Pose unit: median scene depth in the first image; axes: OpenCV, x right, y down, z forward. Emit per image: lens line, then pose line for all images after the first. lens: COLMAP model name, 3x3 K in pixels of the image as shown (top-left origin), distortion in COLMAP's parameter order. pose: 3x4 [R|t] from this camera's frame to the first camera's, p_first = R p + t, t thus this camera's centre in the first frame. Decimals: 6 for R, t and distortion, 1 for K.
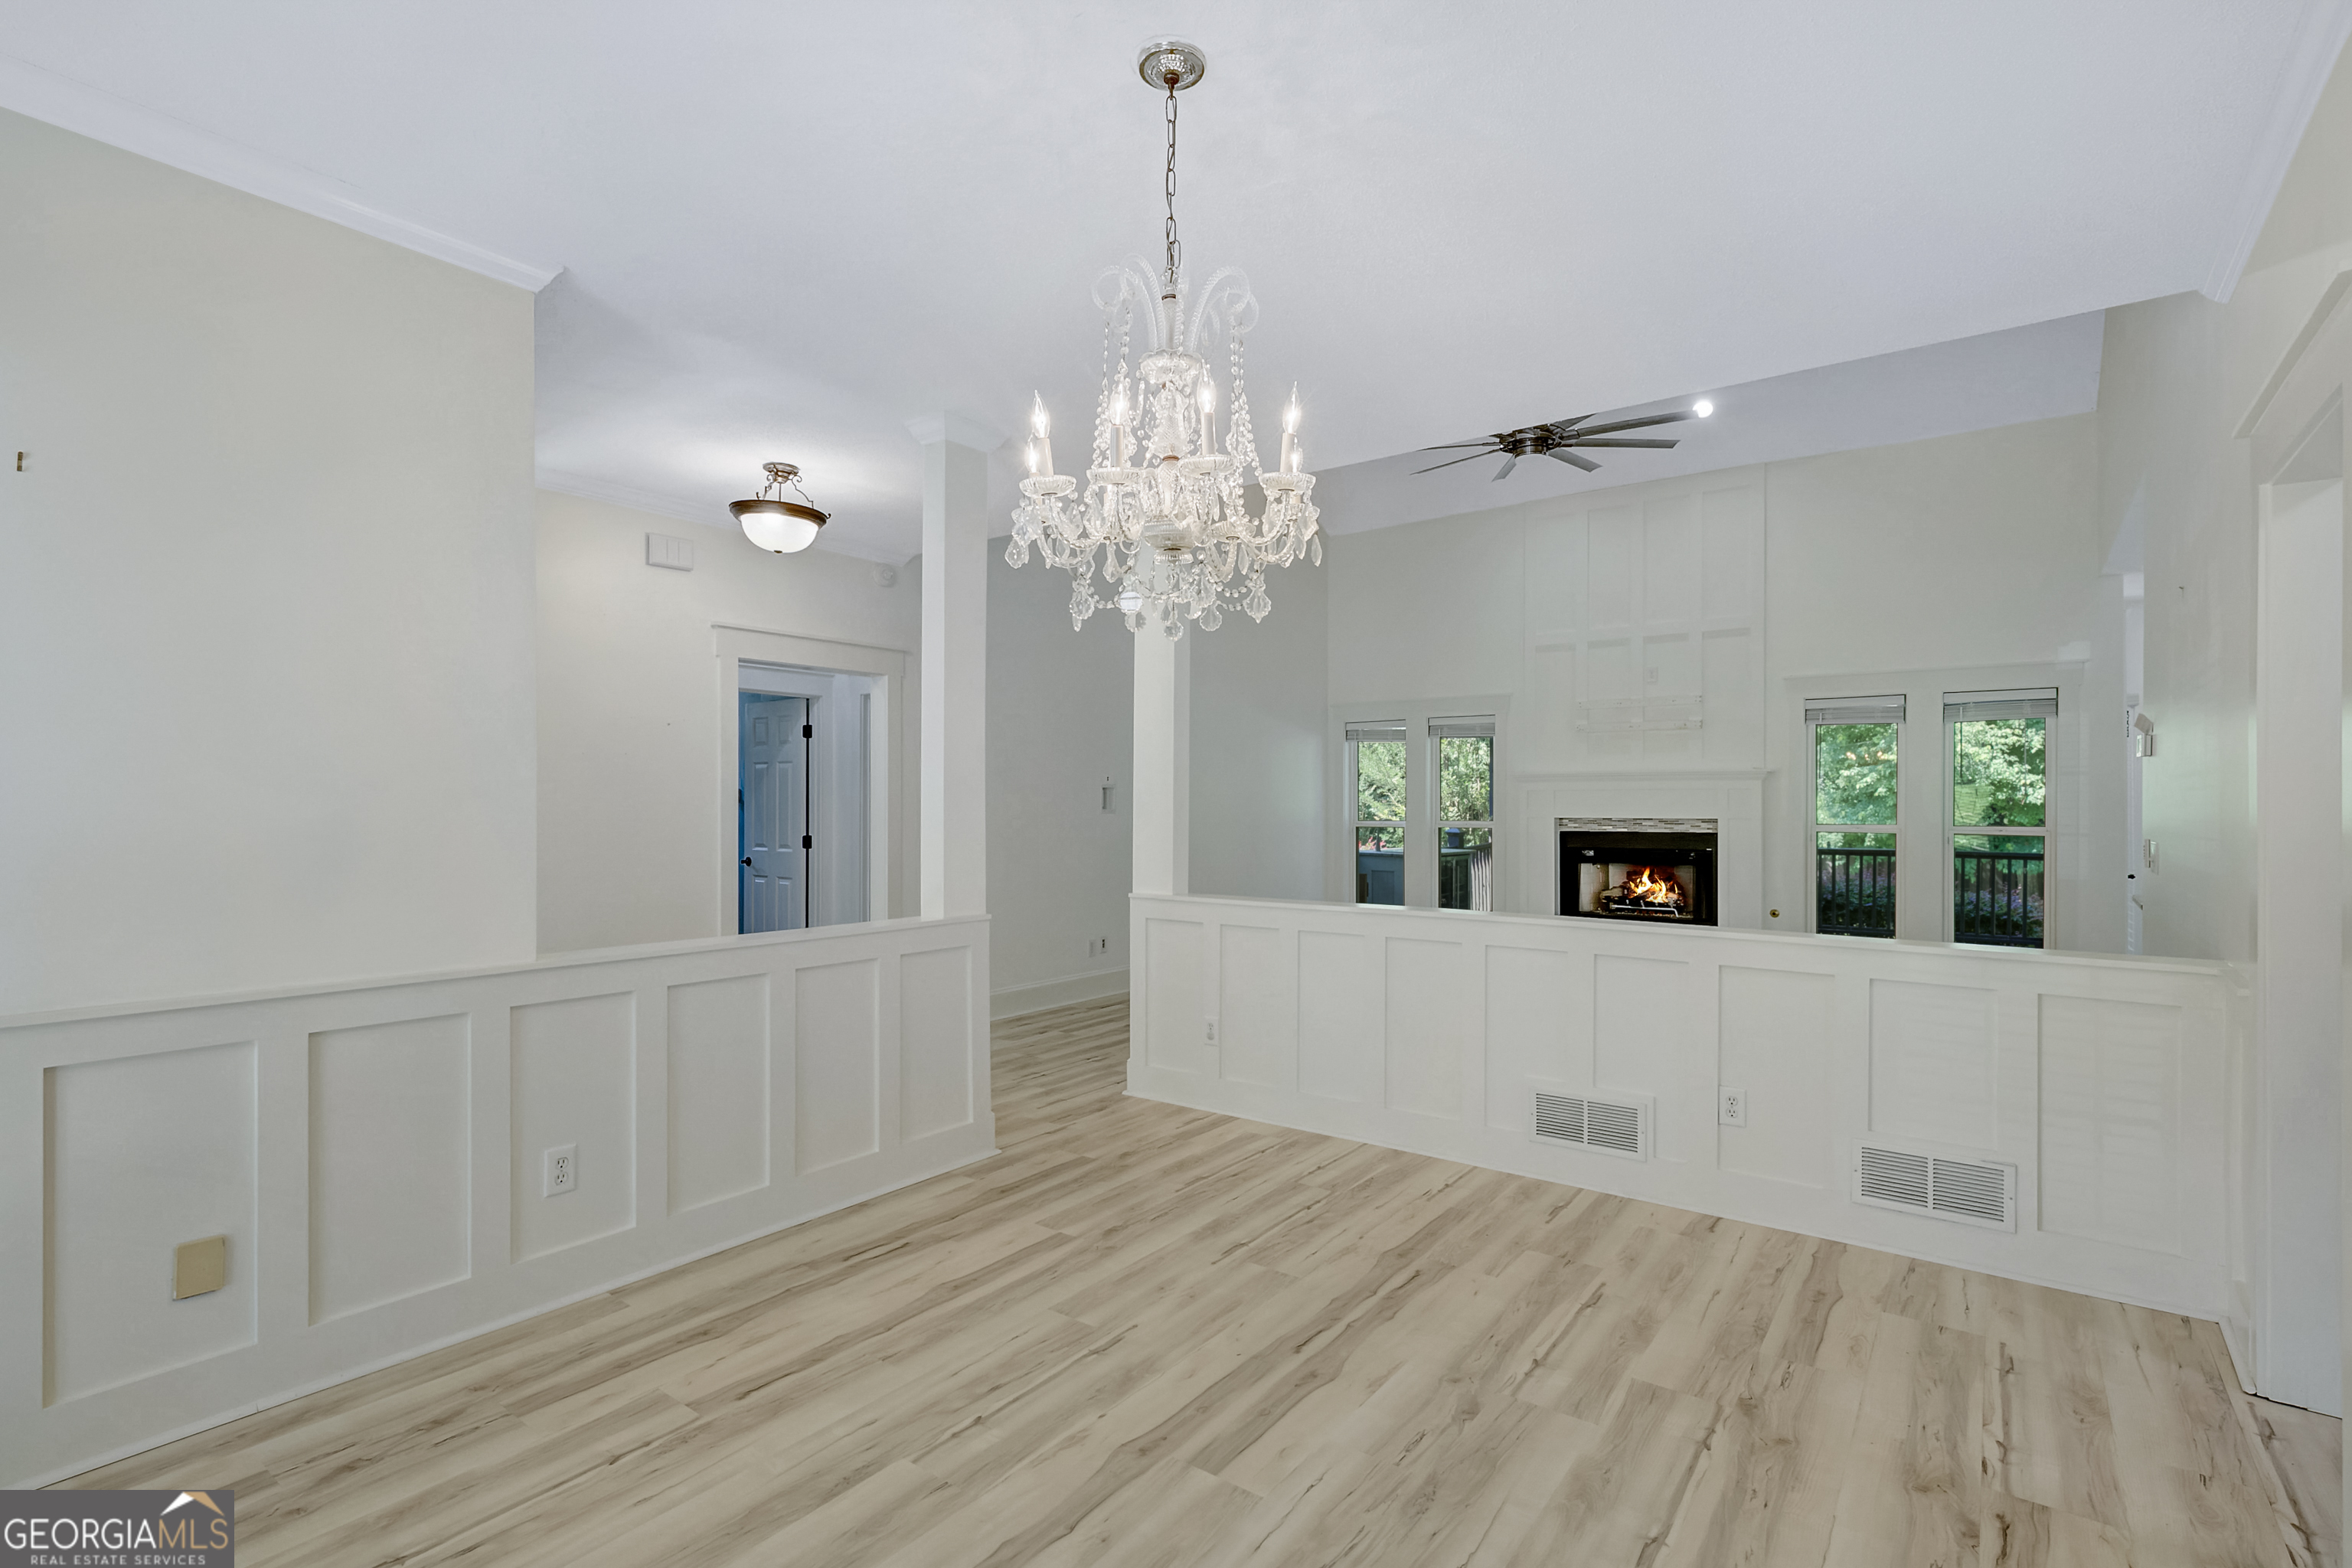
lens RADIAL K [[1097.1, 0, 1182.1], [0, 1097.1, 797.0], [0, 0, 1]] dist [0.001060, 0.000275]
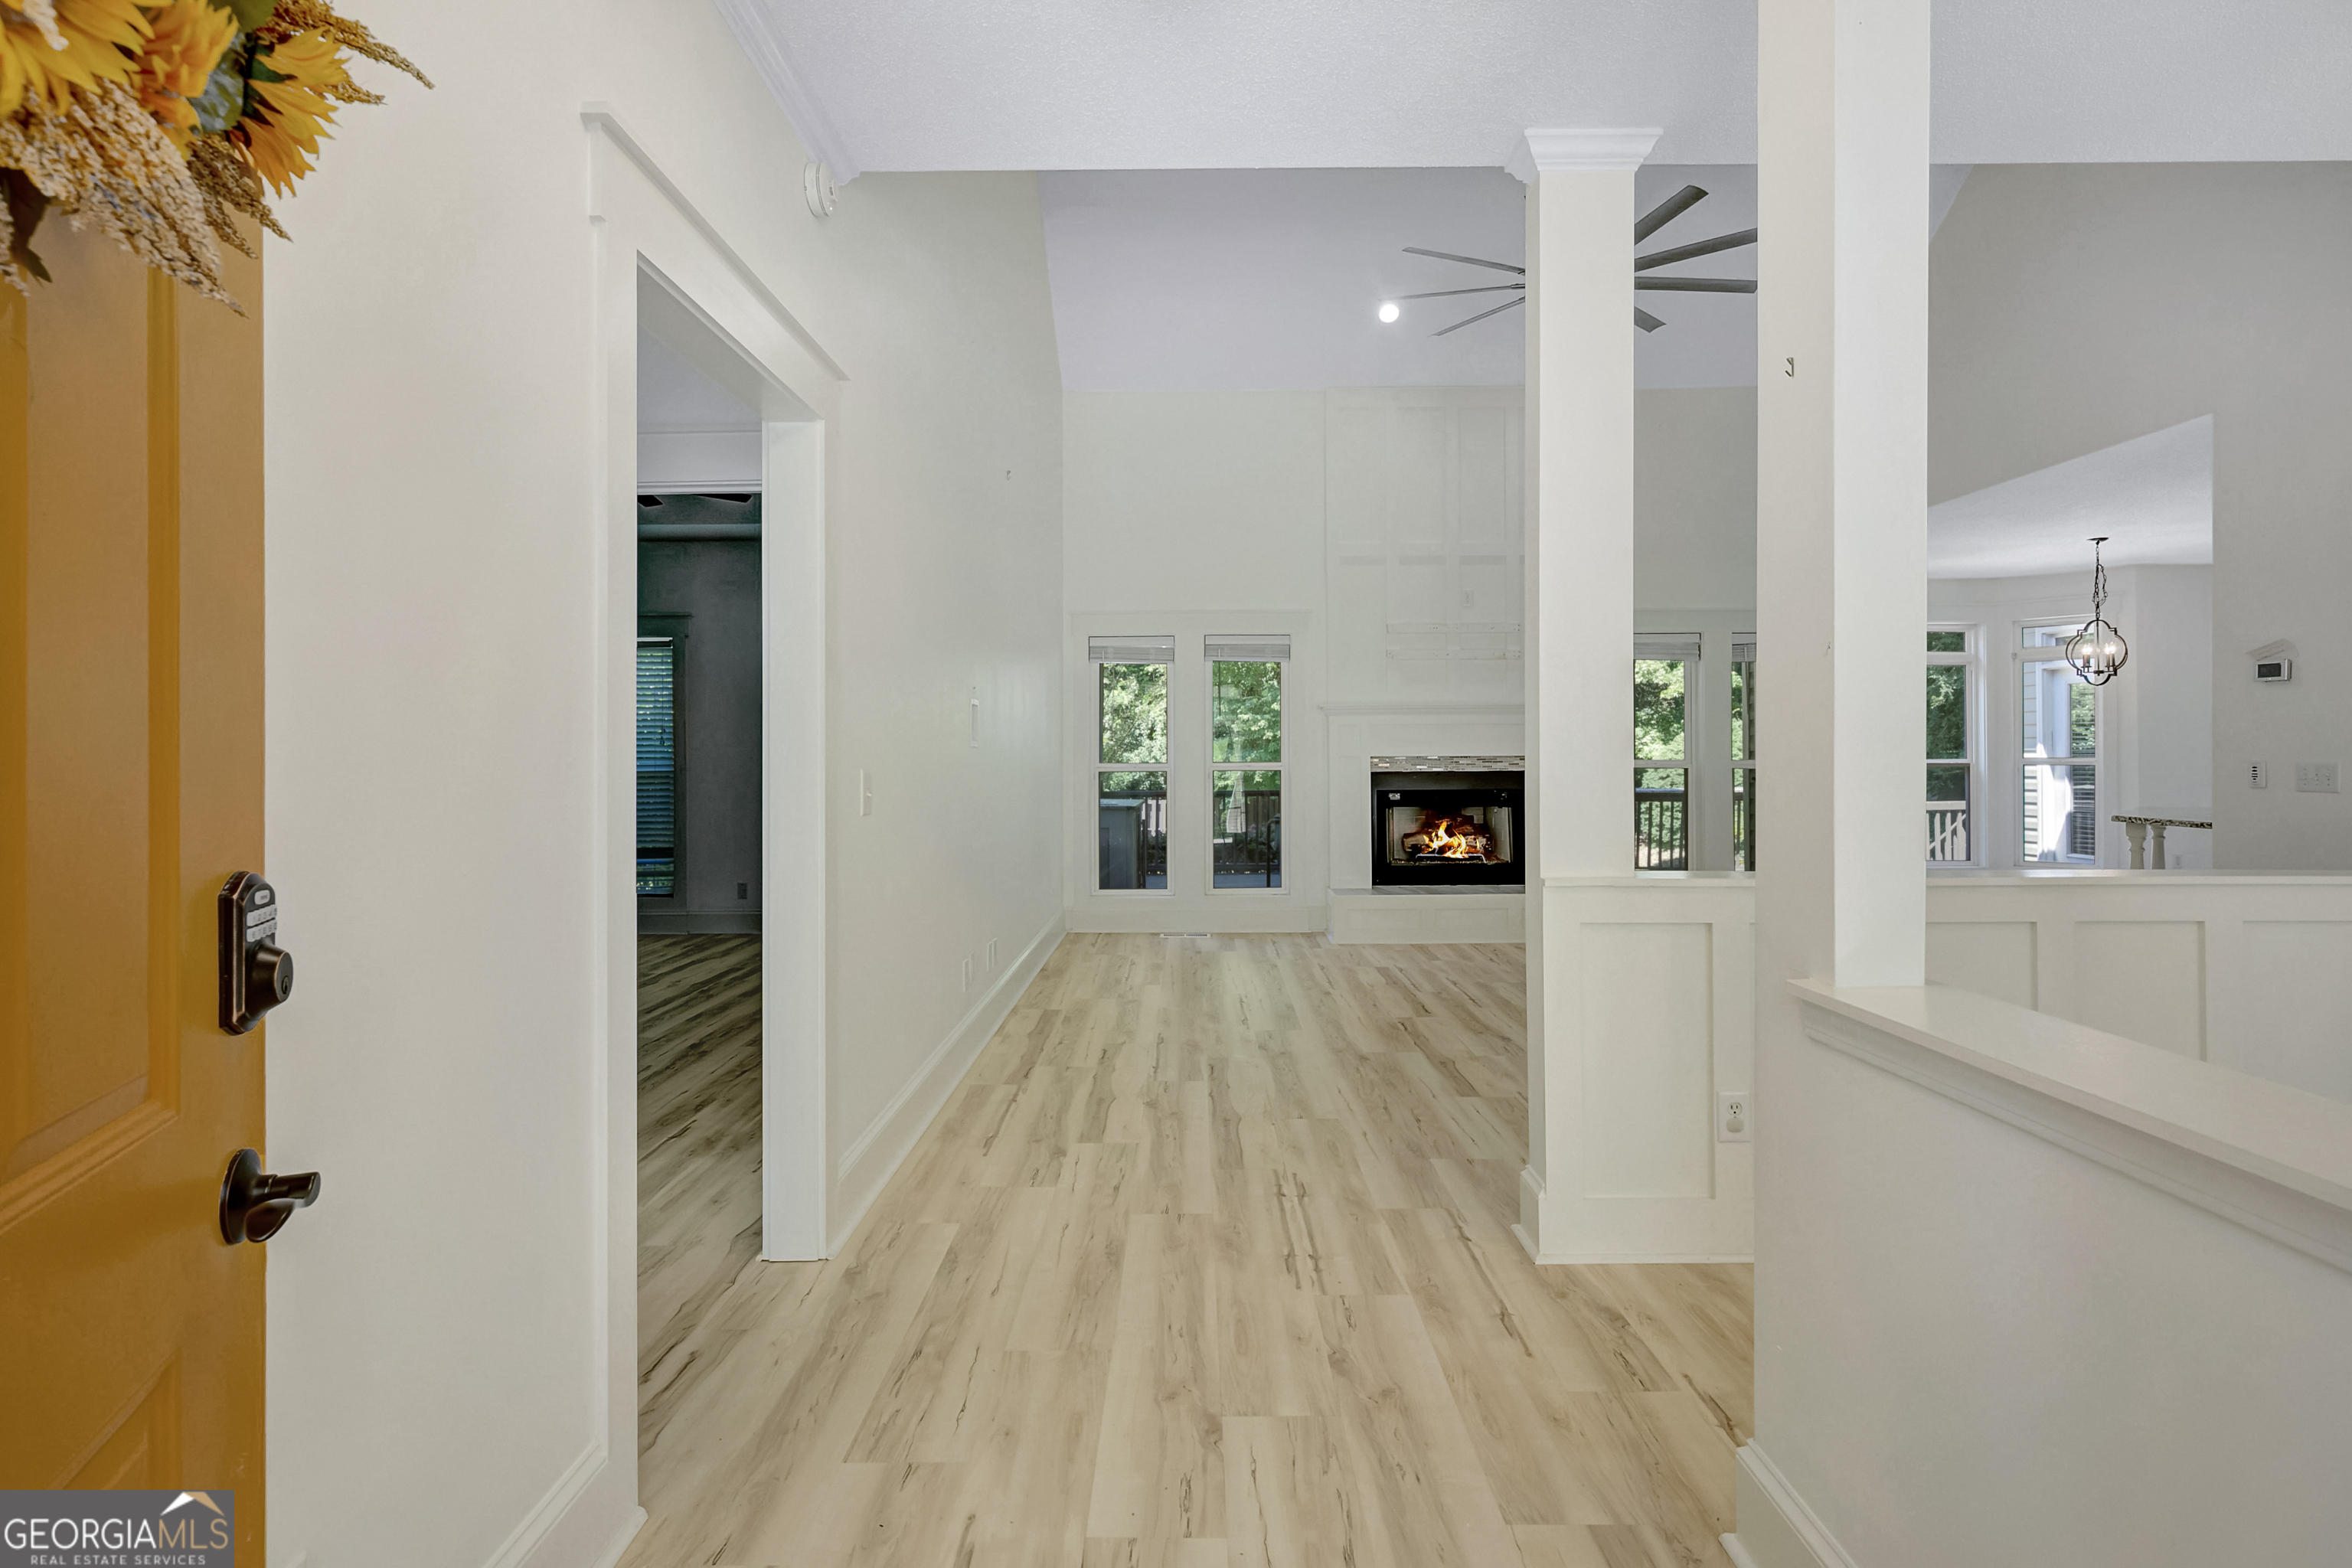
lens RADIAL K [[1090.2, 0, 1189.8], [0, 1090.2, 767.7], [0, 0, 1]] dist [-0.001216, 0.000739]
pose [[0.803354, -0.009636, 0.595424, -0.772997], [0.000810, 0.999886, 0.015089, 0.039223], [-0.595501, -0.011640, 0.803270, 1.061419]]
